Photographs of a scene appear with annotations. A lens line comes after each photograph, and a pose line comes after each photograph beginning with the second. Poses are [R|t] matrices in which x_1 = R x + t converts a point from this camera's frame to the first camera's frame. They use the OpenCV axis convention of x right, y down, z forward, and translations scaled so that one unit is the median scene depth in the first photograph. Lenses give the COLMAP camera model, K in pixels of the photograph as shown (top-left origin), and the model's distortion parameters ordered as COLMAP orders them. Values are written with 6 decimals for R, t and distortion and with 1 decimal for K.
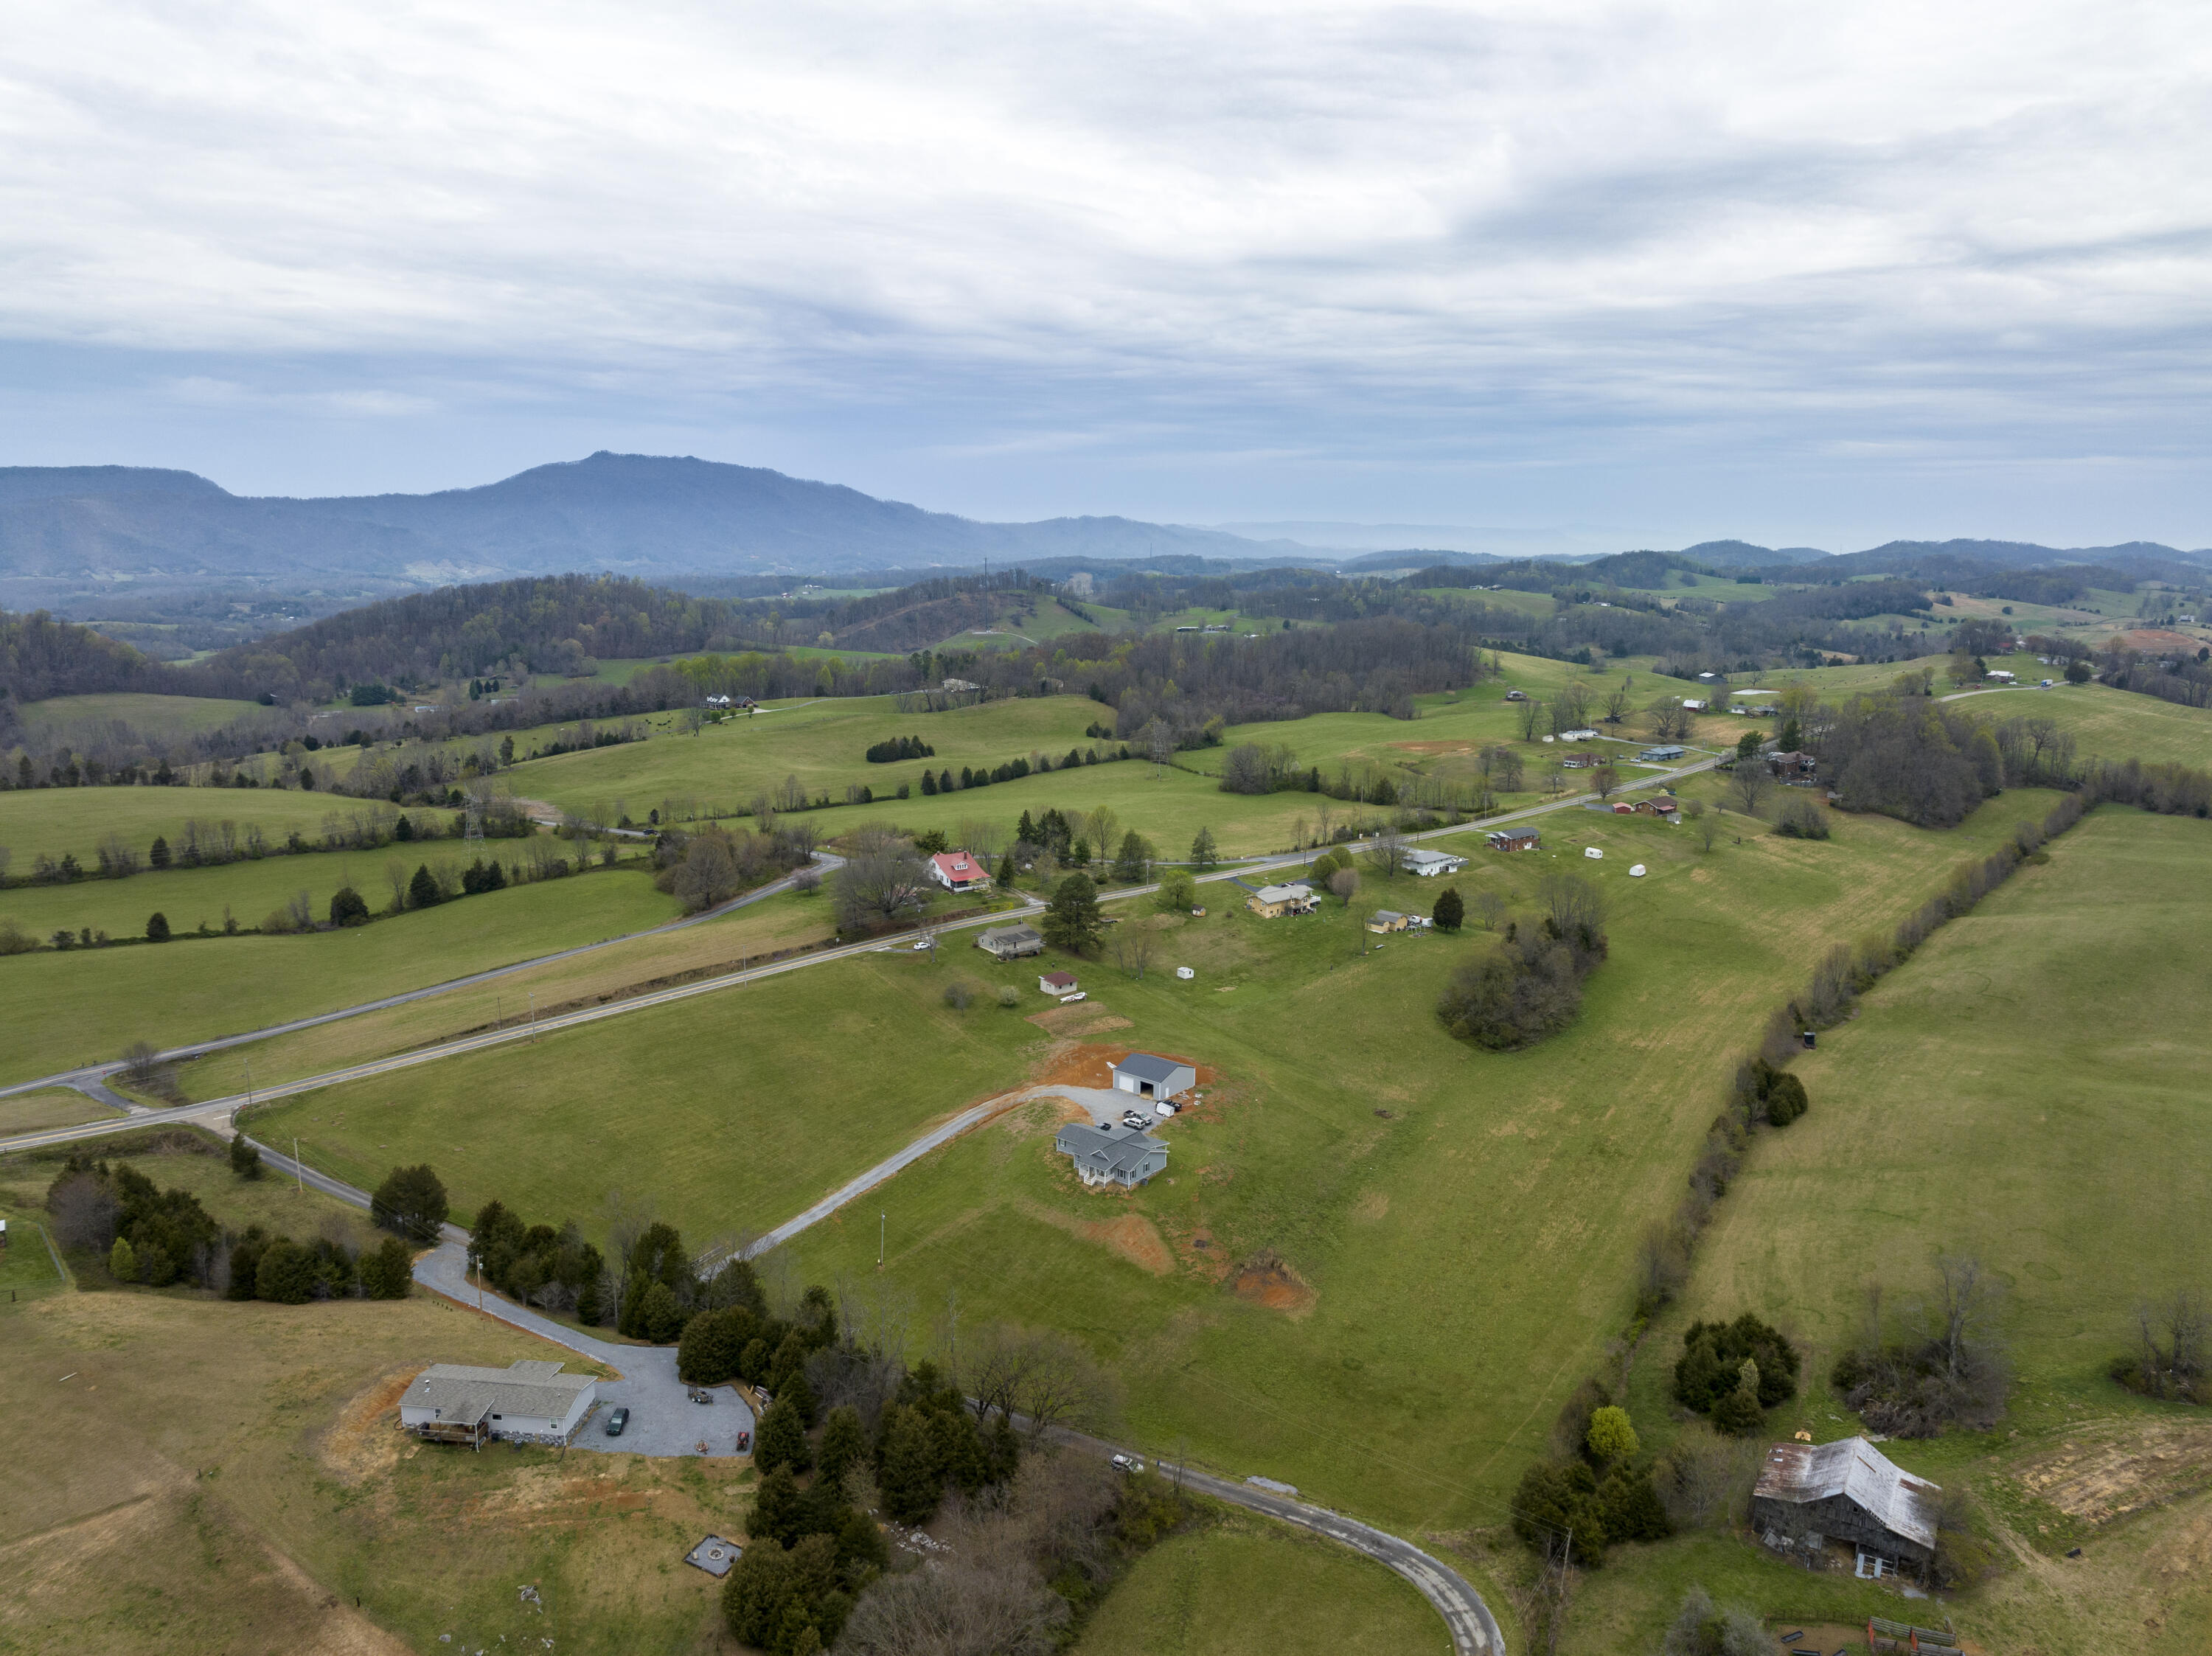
lens RADIAL K [[1555.6, 0, 1119.1], [0, 1555.6, 820.8], [0, 0, 1]] dist [-0.021965, -0.038817]
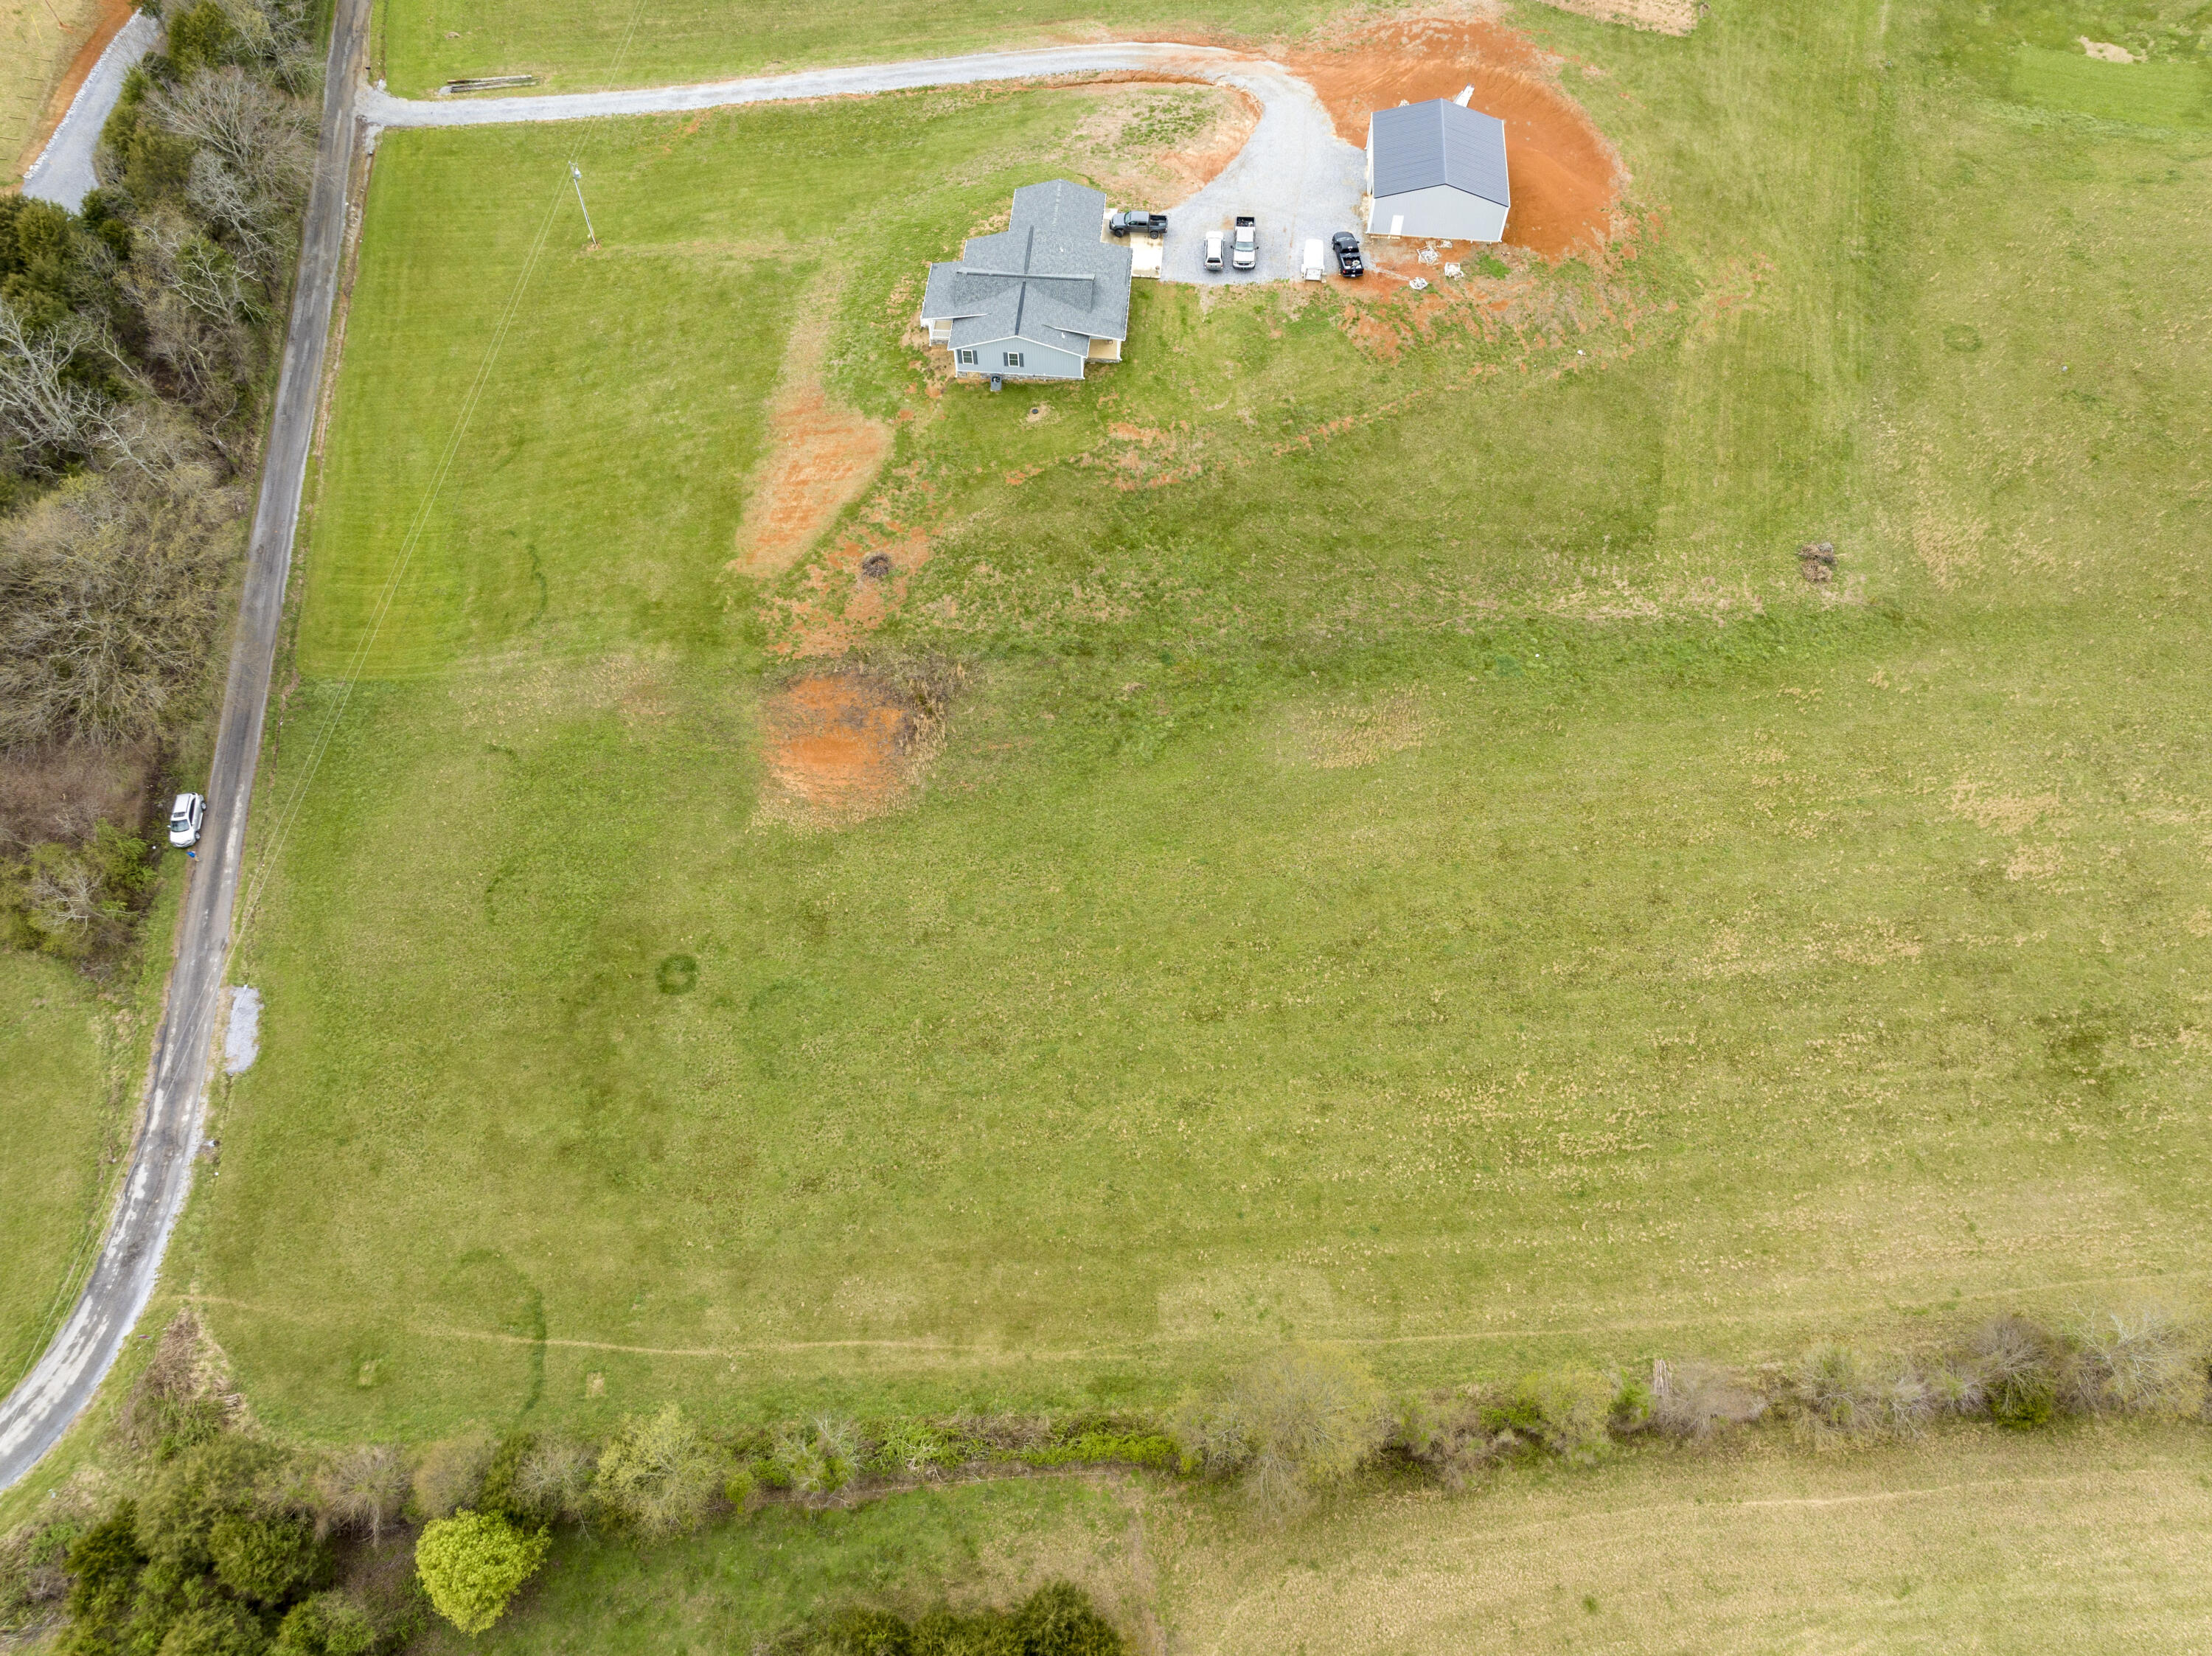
lens RADIAL K [[1542.5, 0, 1109.9], [0, 1542.5, 839.8], [0, 0, 1]] dist [-0.052063, 0.026679]
pose [[0.561550, 0.721171, -0.405677, 0.117213], [-0.153969, 0.572787, 0.805114, -0.026447], [0.812992, -0.389650, 0.432686, 0.272166]]
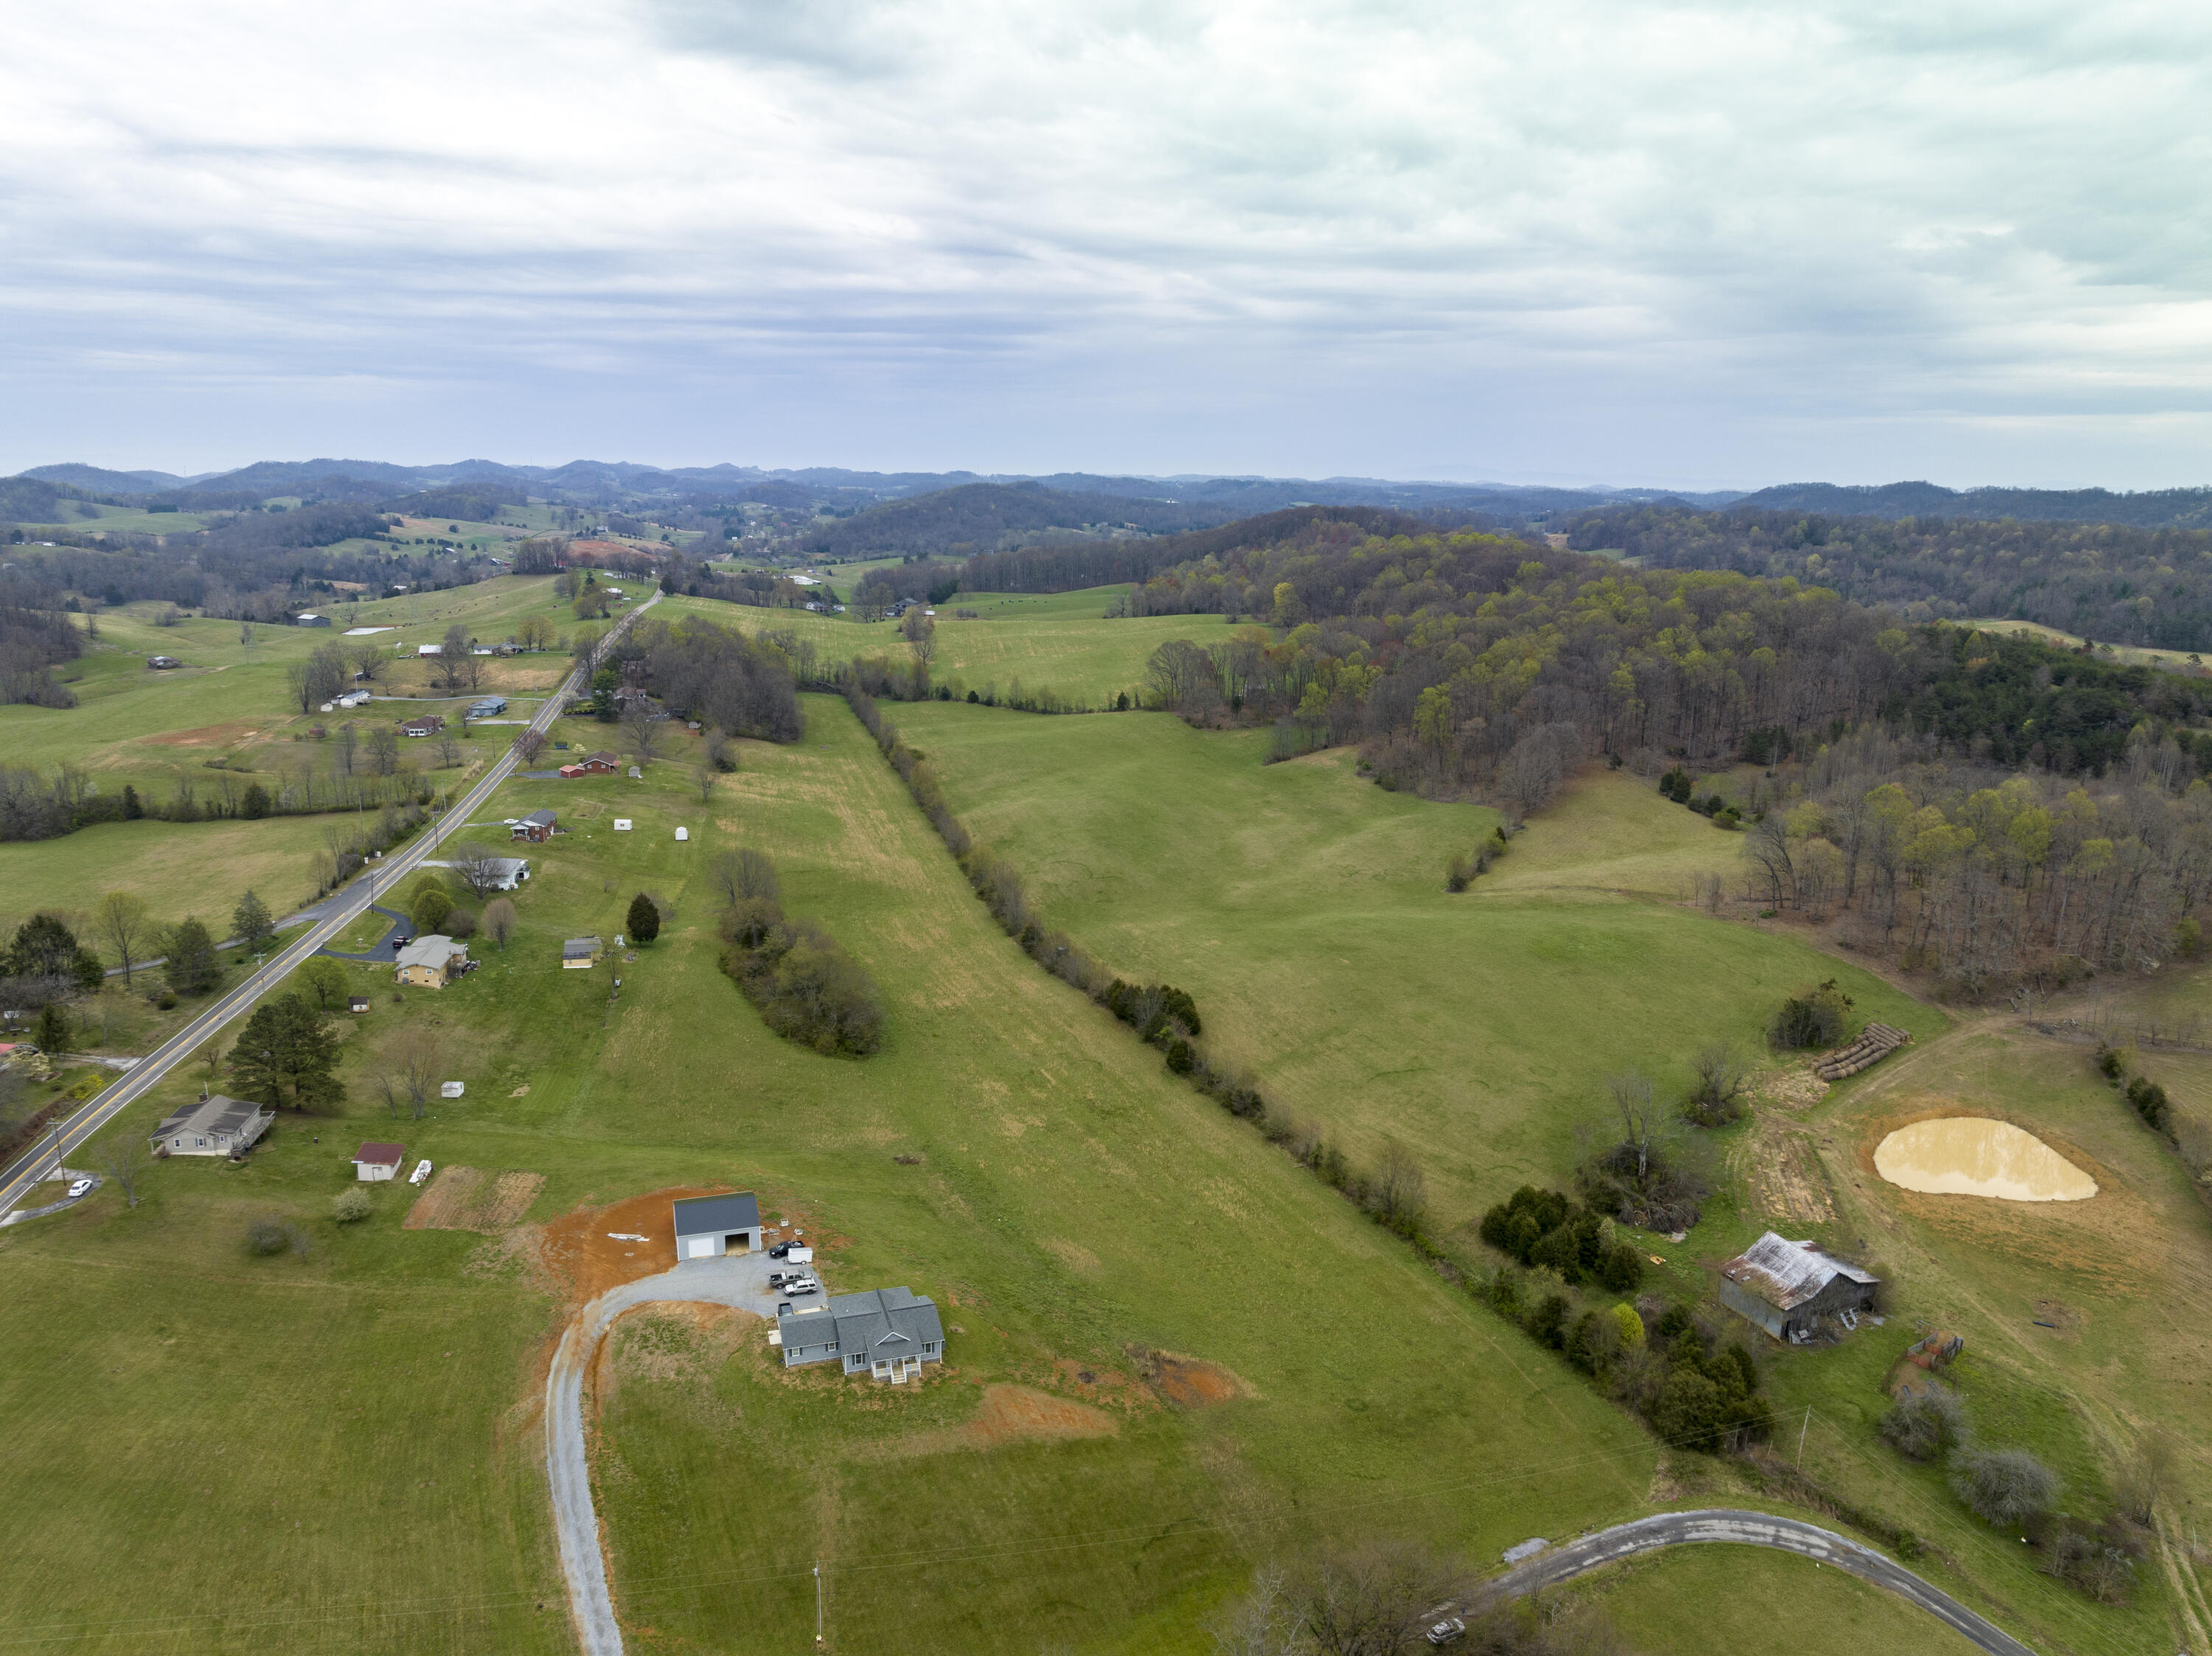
lens RADIAL K [[1561.0, 0, 1118.2], [0, 1561.0, 813.8], [0, 0, 1]] dist [-0.044001, 0.006949]
pose [[0.548687, -0.183155, 0.815719, -0.179328], [0.145452, 0.981740, 0.122595, -0.036066], [-0.823278, 0.051382, 0.565308, 0.173226]]
